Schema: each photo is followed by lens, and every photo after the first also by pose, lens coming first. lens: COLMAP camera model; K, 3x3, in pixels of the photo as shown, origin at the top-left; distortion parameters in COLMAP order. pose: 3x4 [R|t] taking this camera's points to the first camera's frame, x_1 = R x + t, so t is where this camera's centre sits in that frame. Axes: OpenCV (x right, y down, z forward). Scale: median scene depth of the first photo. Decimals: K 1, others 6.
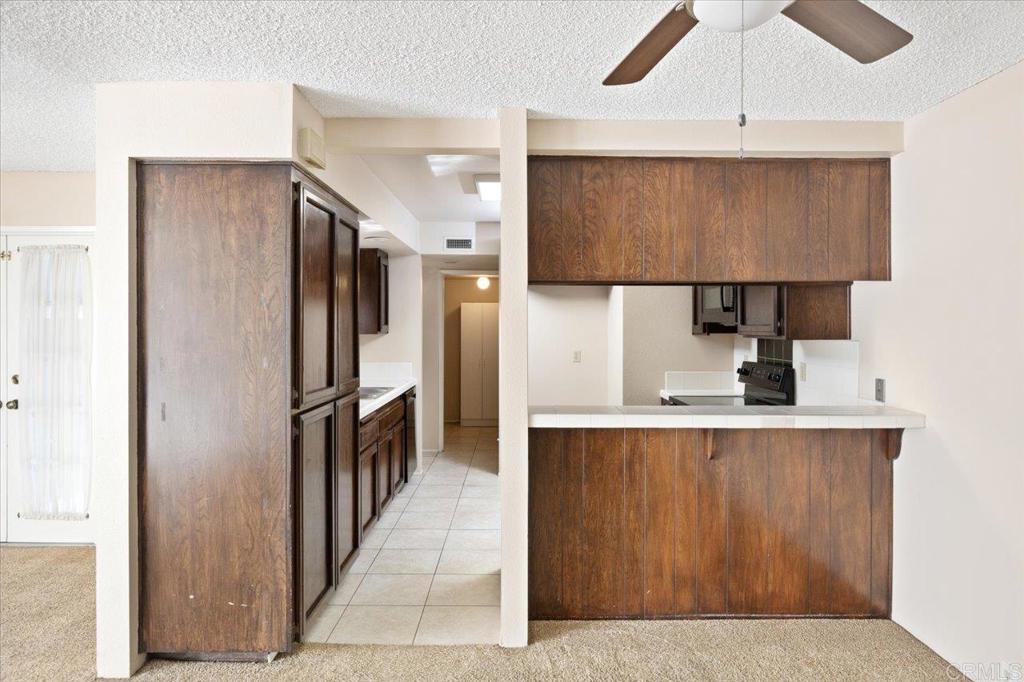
lens RADIAL K [[524.5, 0, 506.0], [0, 524.5, 331.3], [0, 0, 1]] dist [-0.004134, -0.000421]
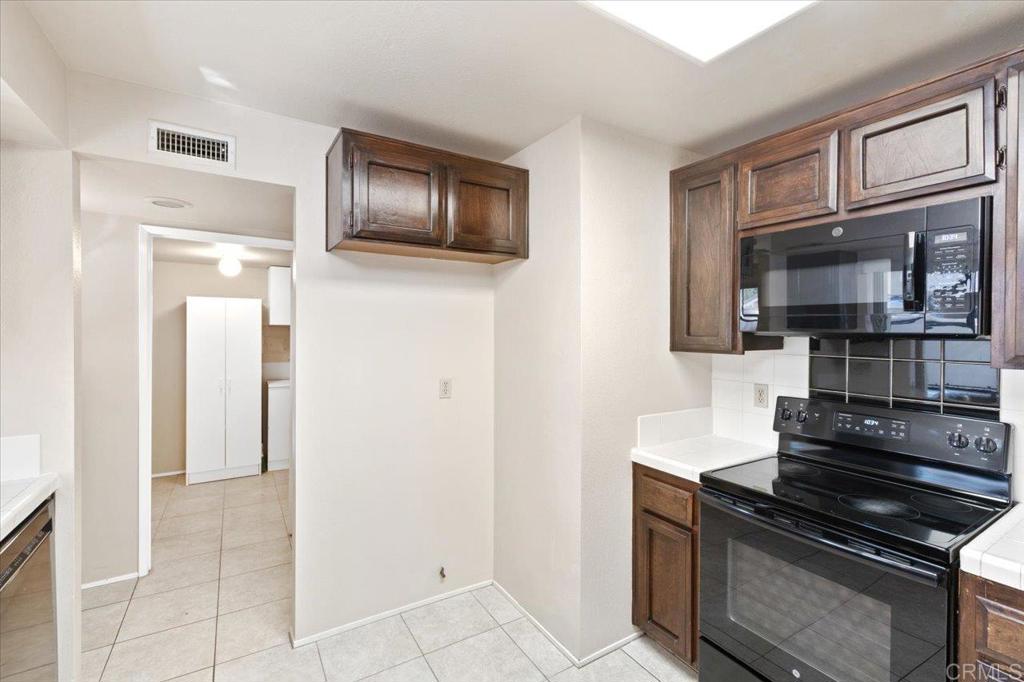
lens RADIAL K [[456.0, 0, 518.8], [0, 456.0, 335.3], [0, 0, 1]] dist [0.001313, 0.000136]
pose [[0.848578, -0.003470, 0.529058, -0.062227], [0.004104, 0.999992, -0.000025, -0.010893], [-0.529054, 0.002193, 0.848586, 0.542453]]
